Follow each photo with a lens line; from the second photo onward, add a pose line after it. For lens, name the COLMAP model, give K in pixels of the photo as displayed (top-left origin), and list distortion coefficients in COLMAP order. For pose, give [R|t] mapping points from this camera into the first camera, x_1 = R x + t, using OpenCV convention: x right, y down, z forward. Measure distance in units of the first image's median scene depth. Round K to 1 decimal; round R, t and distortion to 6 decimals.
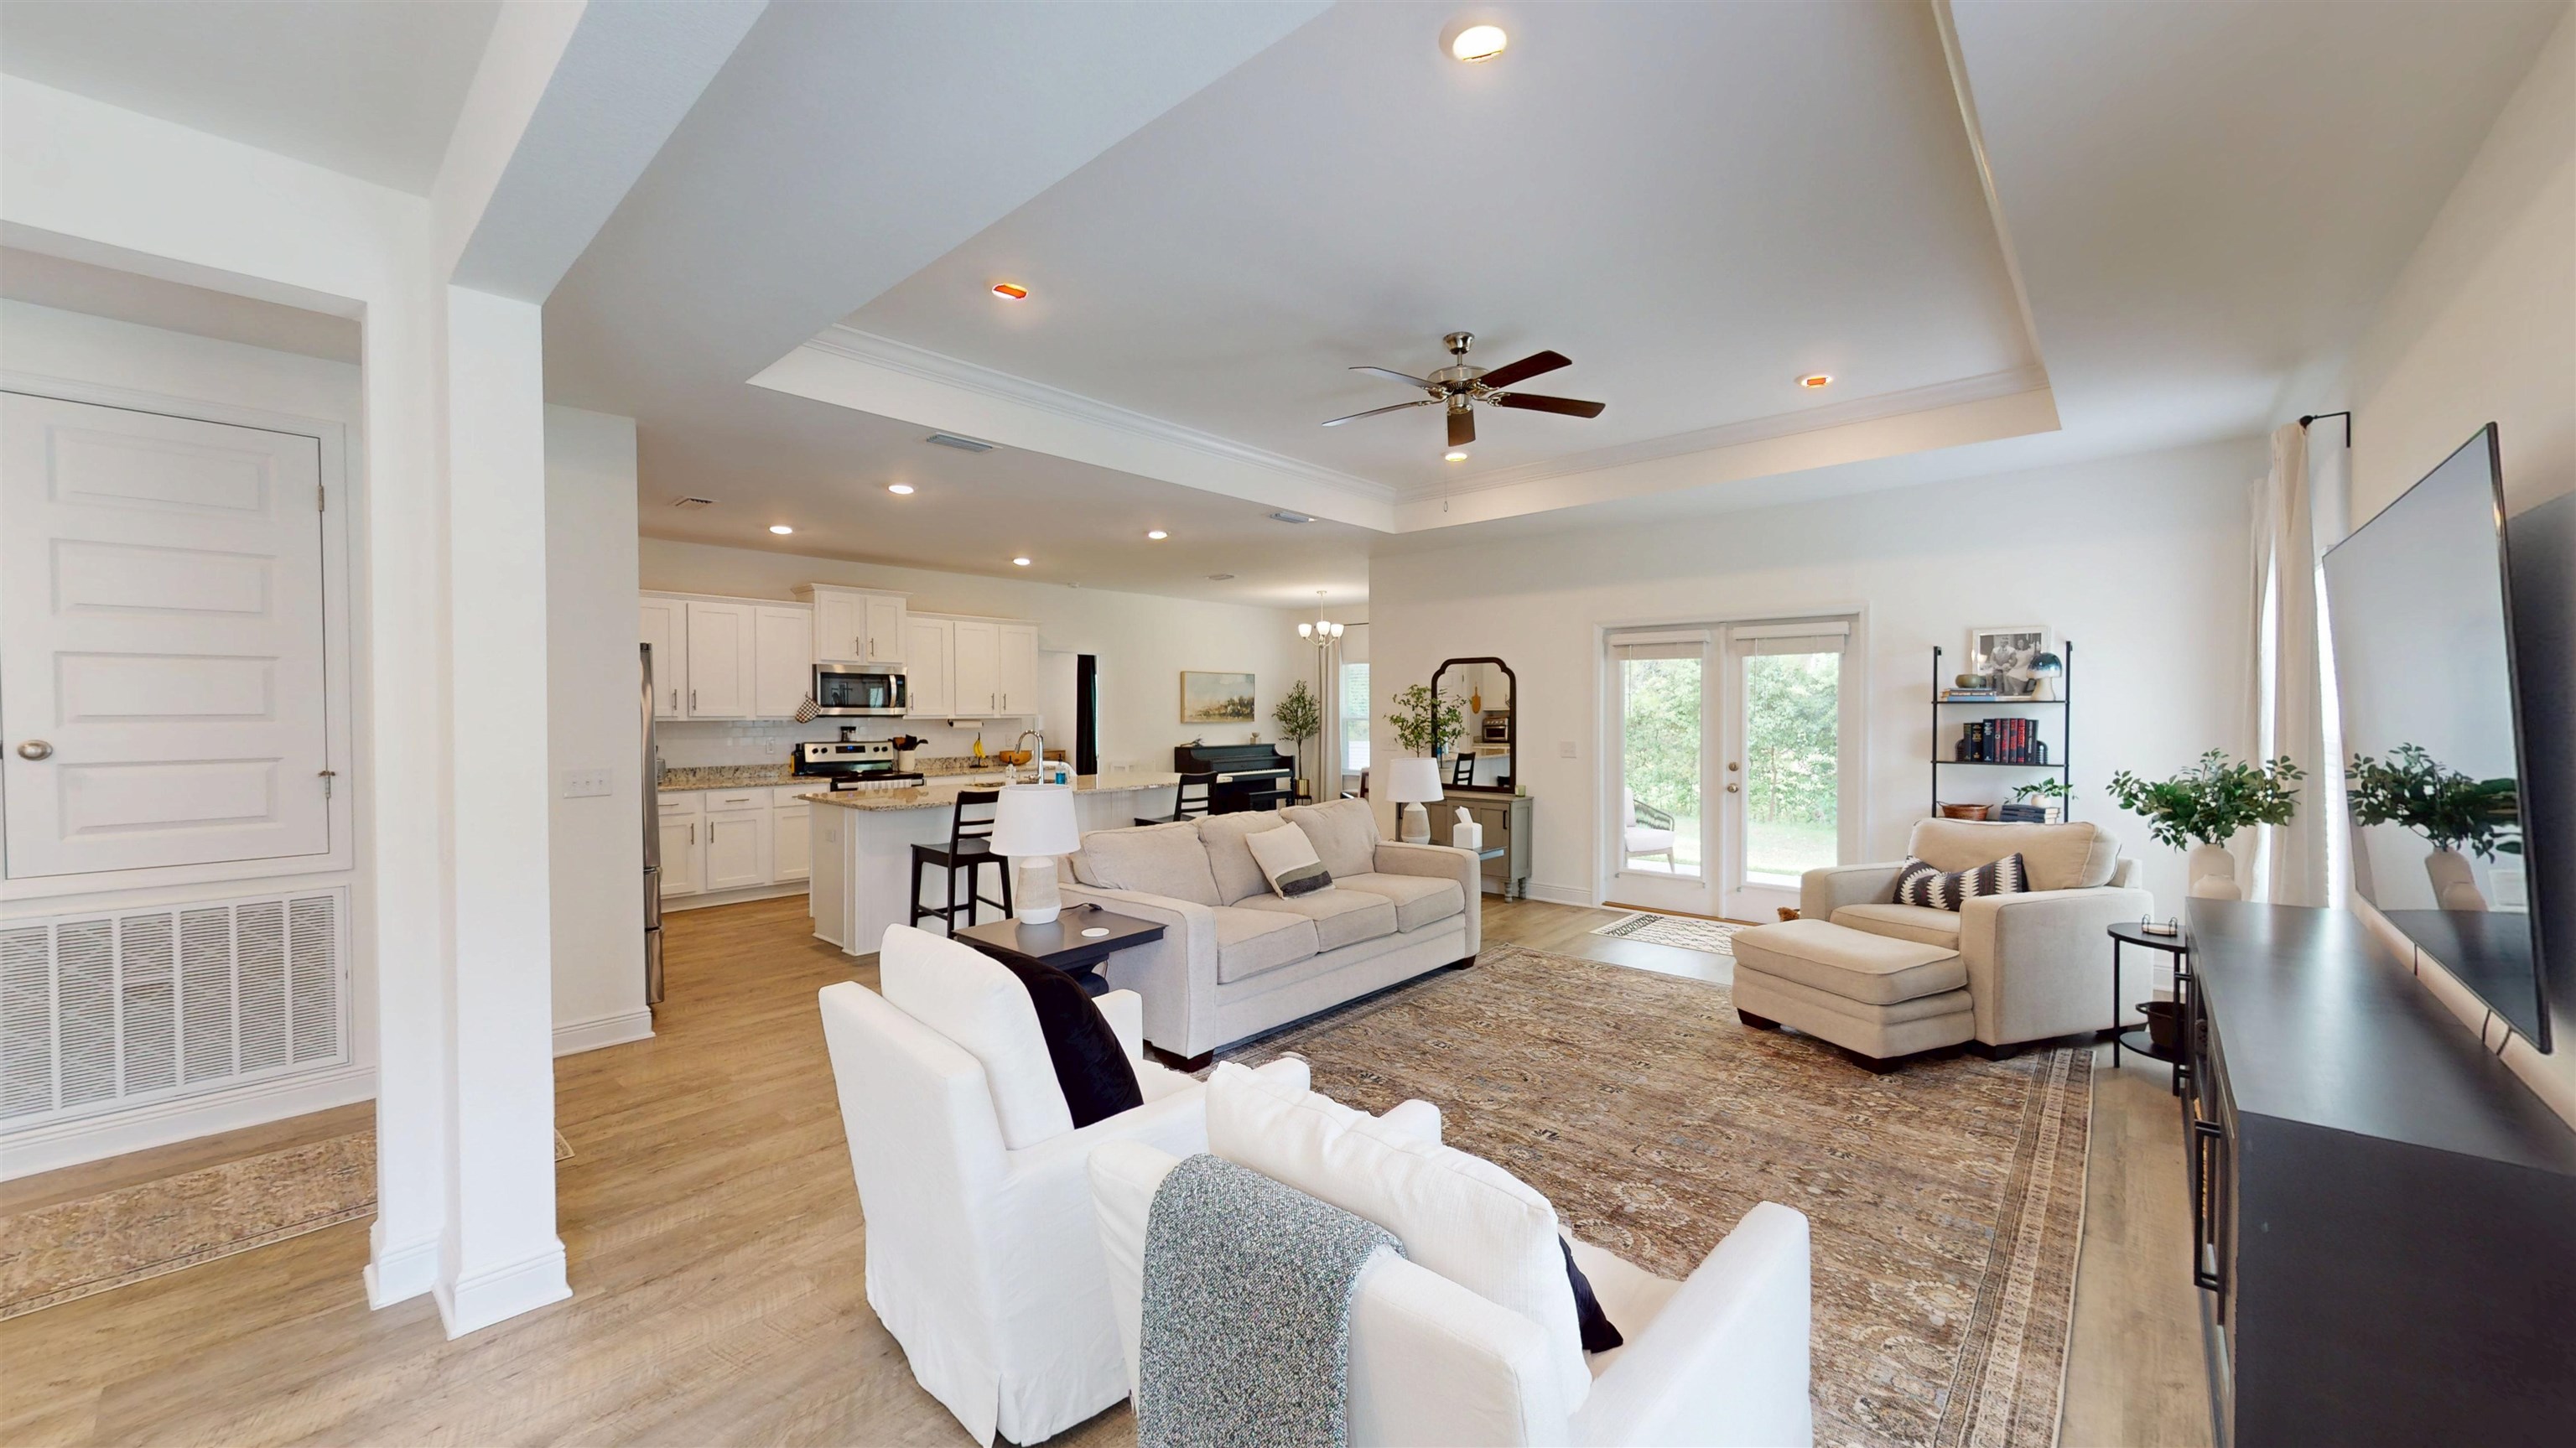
lens RADIAL K [[945.3, 0, 1289.0], [0, 945.3, 727.3], [0, 0, 1]] dist [-0.001229, 0.000380]
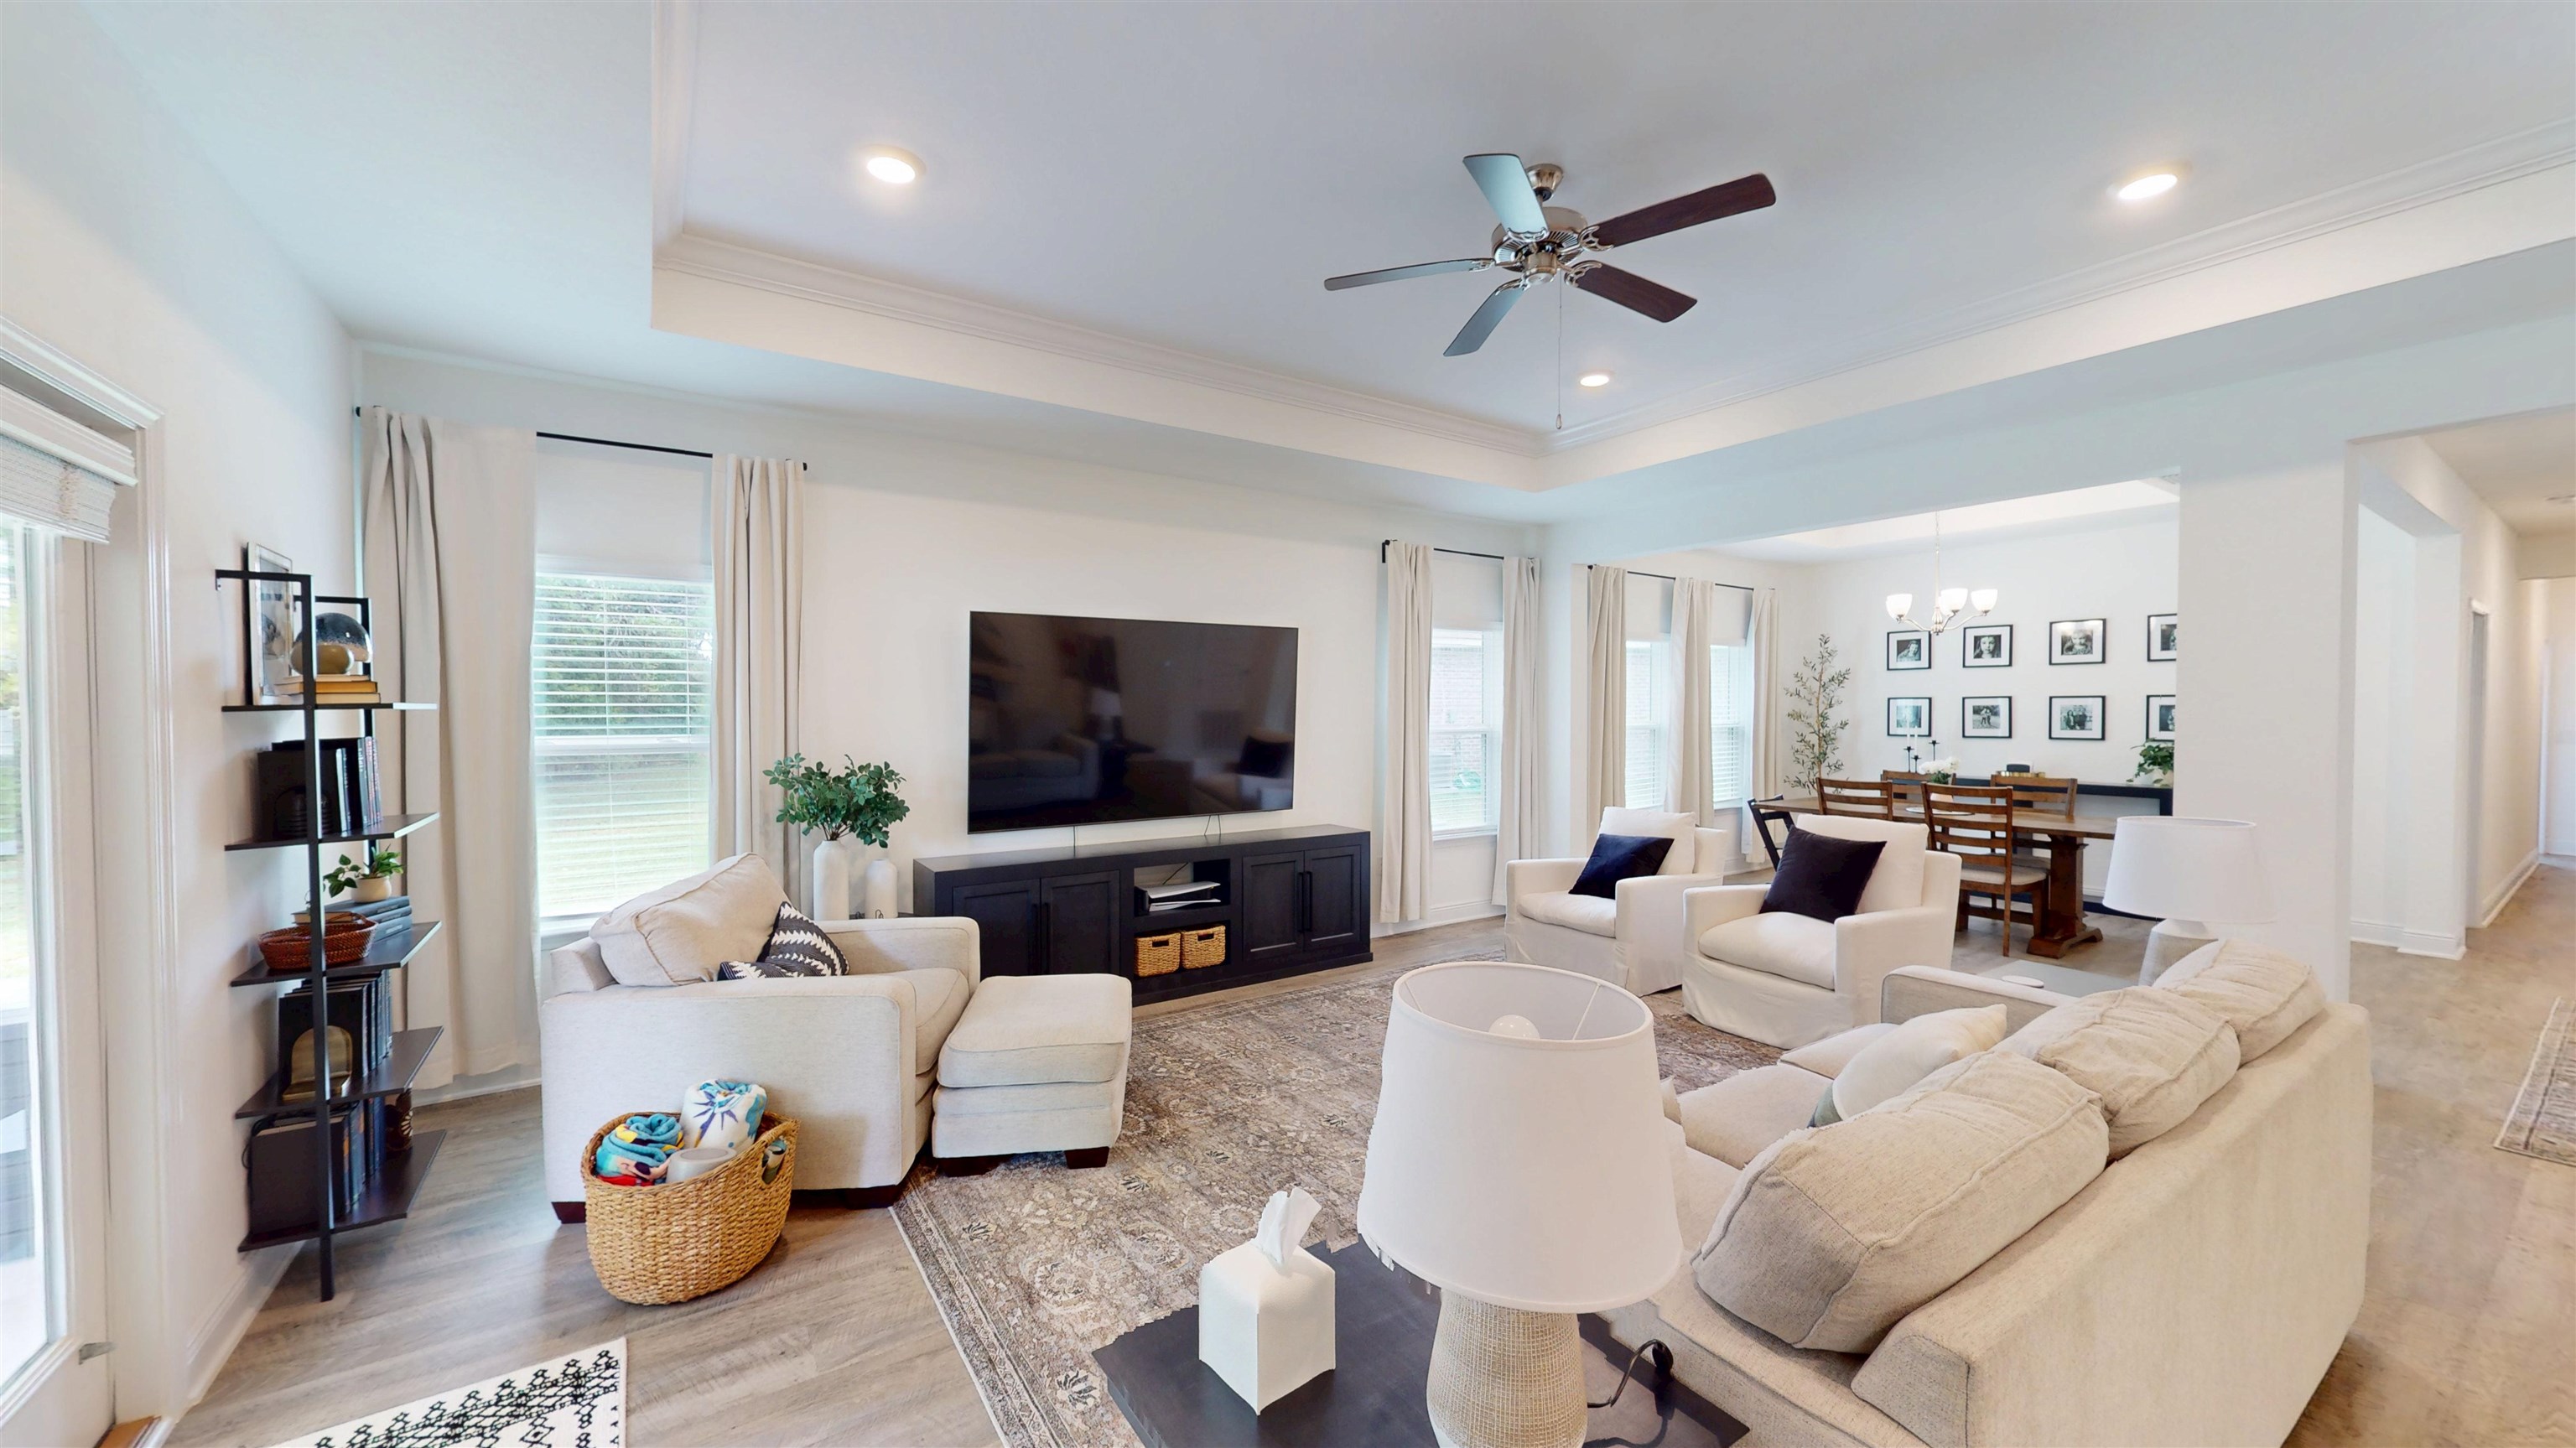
lens RADIAL K [[945.3, 0, 1289.0], [0, 945.3, 727.3], [0, 0, 1]] dist [-0.001229, 0.000380]
pose [[-0.969797, 0.001264, 0.243909, 0.153839], [0.010657, 0.999251, 0.037193, -0.030323], [-0.243679, 0.038669, -0.969085, 1.414301]]
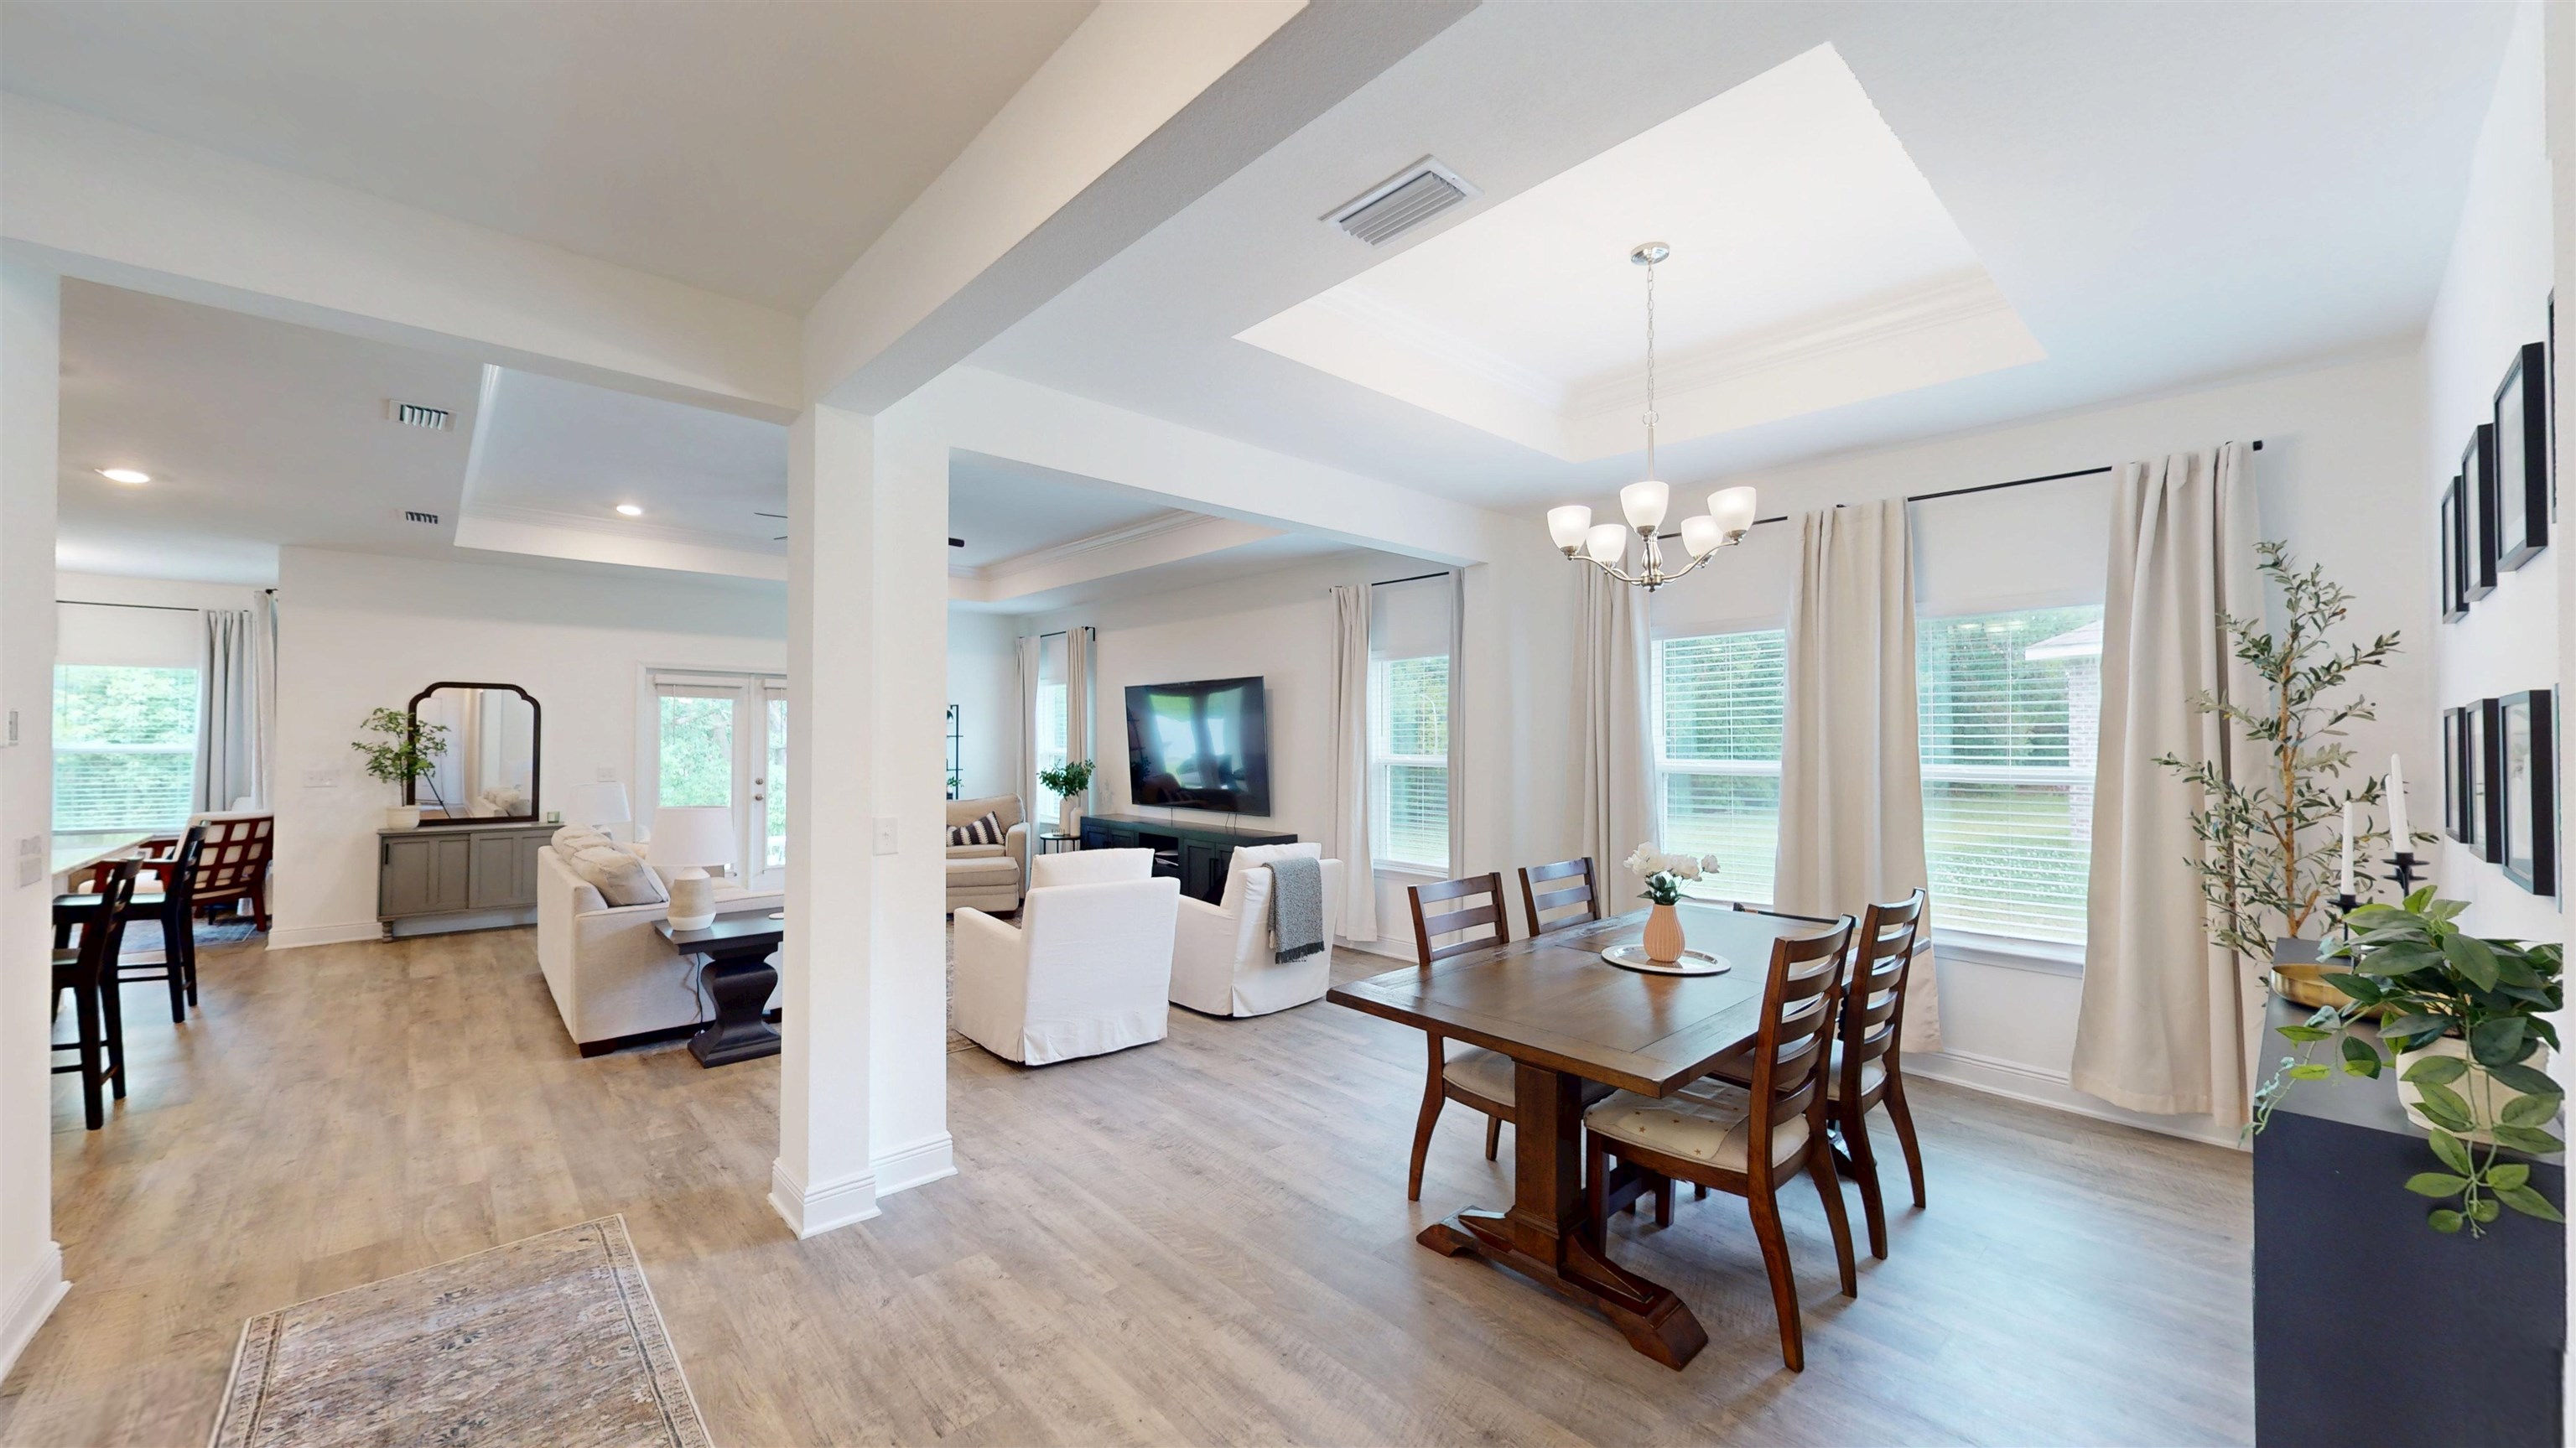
lens RADIAL K [[945.3, 0, 1289.0], [0, 945.3, 727.3], [0, 0, 1]] dist [-0.001229, 0.000380]
pose [[0.094386, 0.015583, 0.995414, -1.013067], [0.013631, 0.999764, -0.016944, -0.002718], [-0.995442, 0.015168, 0.094152, 0.153021]]
